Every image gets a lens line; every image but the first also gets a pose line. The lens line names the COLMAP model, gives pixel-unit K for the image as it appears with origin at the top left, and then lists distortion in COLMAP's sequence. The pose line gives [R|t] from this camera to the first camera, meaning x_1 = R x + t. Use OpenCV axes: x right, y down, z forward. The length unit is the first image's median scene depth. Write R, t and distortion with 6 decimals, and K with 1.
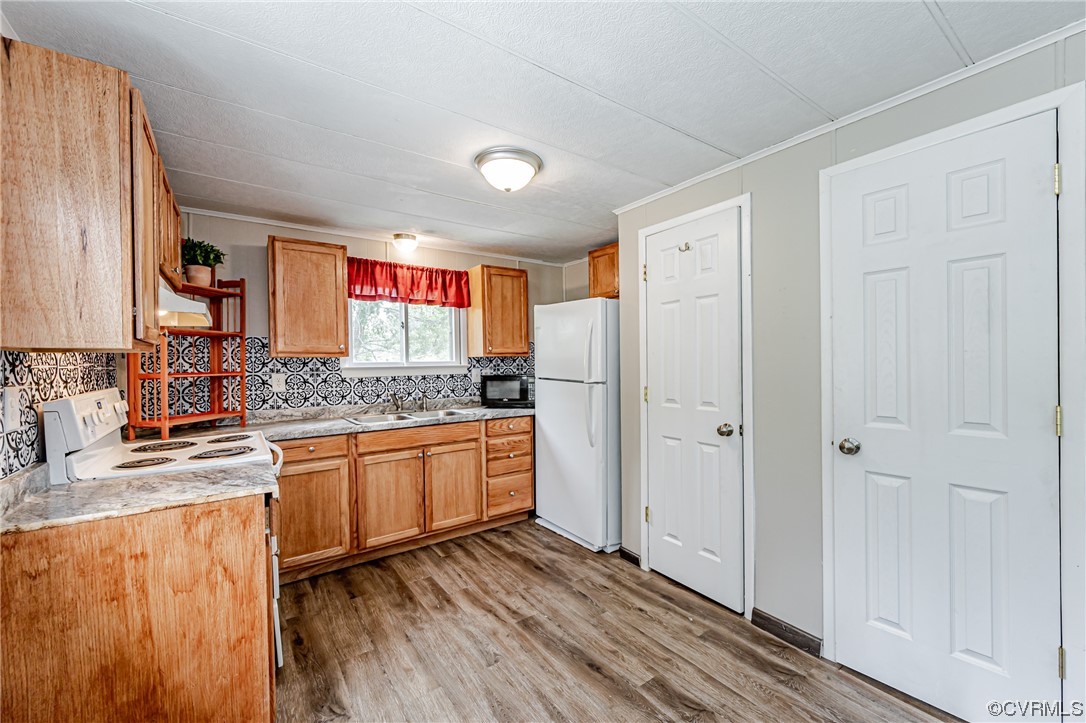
lens RADIAL K [[434.4, 0, 542.6], [0, 434.4, 355.2], [0, 0, 1]] dist [-0.000320, -0.000068]
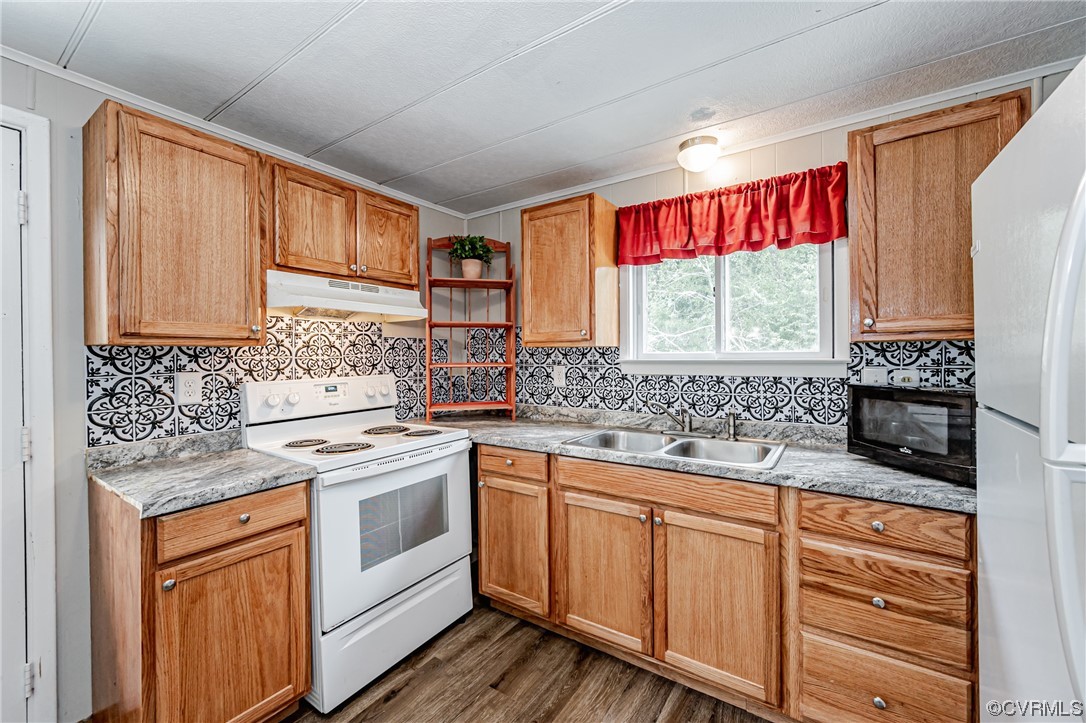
lens RADIAL K [[434.4, 0, 542.6], [0, 434.4, 355.2], [0, 0, 1]] dist [-0.000320, -0.000068]
pose [[0.351650, 0.009900, -0.936079, 0.190303], [0.015225, 0.999751, 0.016293, 0.005764], [0.936008, -0.019981, 0.351412, 0.634914]]
